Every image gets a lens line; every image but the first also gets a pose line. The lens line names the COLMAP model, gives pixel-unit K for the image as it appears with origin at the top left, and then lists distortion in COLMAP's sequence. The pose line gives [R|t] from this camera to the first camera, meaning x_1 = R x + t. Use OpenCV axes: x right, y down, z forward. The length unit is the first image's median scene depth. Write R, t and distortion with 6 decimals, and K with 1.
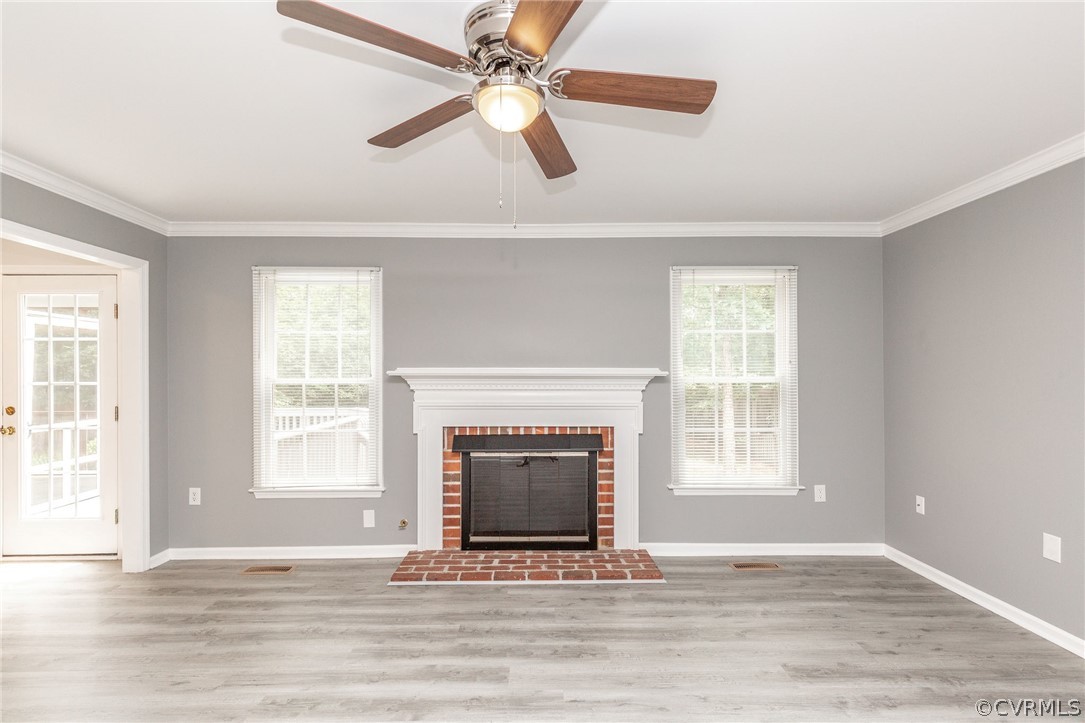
lens RADIAL K [[494.2, 0, 541.6], [0, 494.2, 372.9], [0, 0, 1]] dist [0.009915, -0.002972]
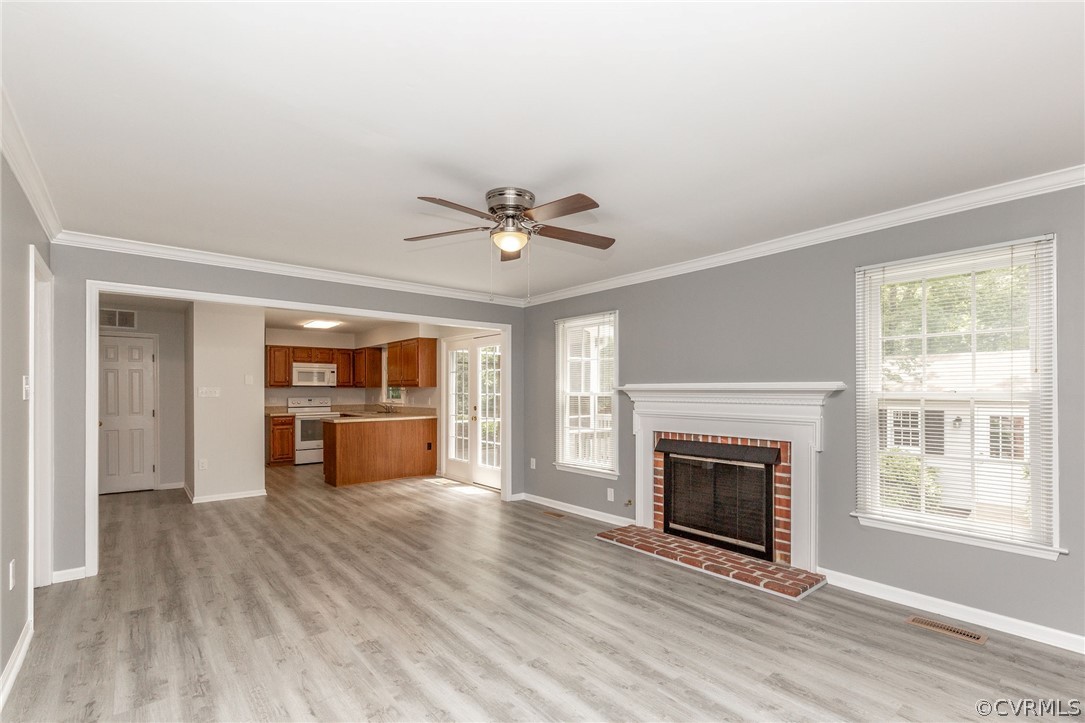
lens RADIAL K [[494.2, 0, 538.4], [0, 494.2, 386.7], [0, 0, 1]] dist [0.009915, -0.002972]
pose [[0.623907, -0.006720, -0.781469, 0.606740], [0.003365, 0.999977, -0.005911, 0.003257], [0.781491, 0.001058, 0.623916, -0.008780]]
